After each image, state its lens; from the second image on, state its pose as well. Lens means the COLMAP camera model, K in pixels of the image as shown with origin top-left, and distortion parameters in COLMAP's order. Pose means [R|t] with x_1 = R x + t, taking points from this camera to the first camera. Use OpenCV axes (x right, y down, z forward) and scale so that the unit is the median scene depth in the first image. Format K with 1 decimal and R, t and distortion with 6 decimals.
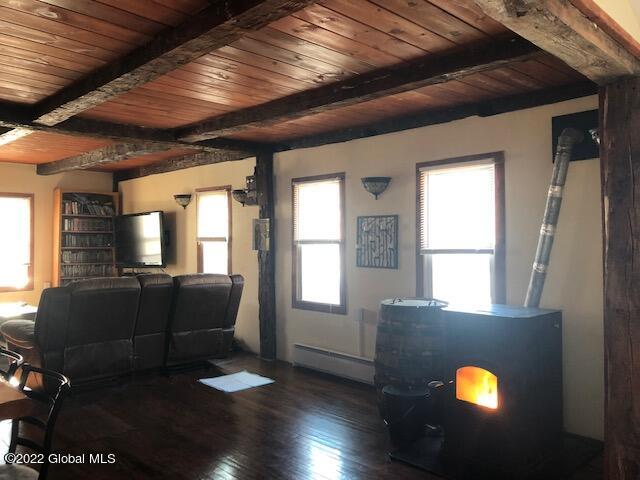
lens RADIAL K [[530.5, 0, 320.0], [0, 530.5, 240.0], [0, 0, 1]] dist [0.086896, -0.081609]
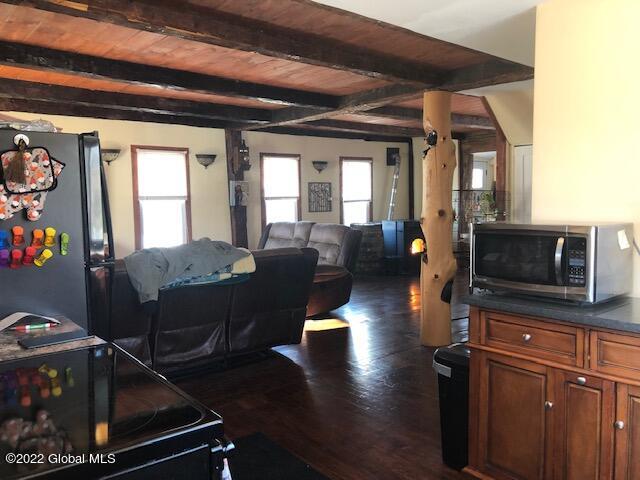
lens RADIAL K [[530.5, 0, 320.0], [0, 530.5, 240.0], [0, 0, 1]] dist [0.086896, -0.081609]
pose [[0.086042, -0.080538, 0.993031, -1.720923], [0.019062, 0.996678, 0.079182, 0.005972], [-0.996109, 0.012116, 0.087292, 0.865611]]
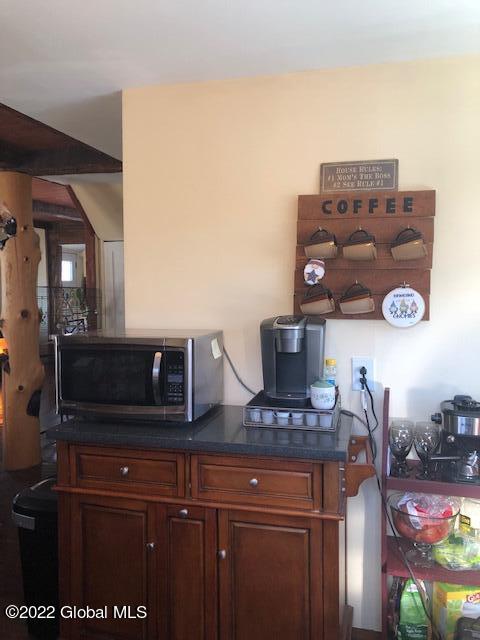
lens RADIAL K [[538.1, 0, 239.4], [0, 538.1, 300.8], [0, 0, 1]] dist [-0.008951, -0.009218]
pose [[-0.484676, -0.024921, 0.874339, -1.612449], [0.009017, 0.999399, 0.033484, -0.008968], [-0.874648, 0.024113, -0.484159, 0.837776]]
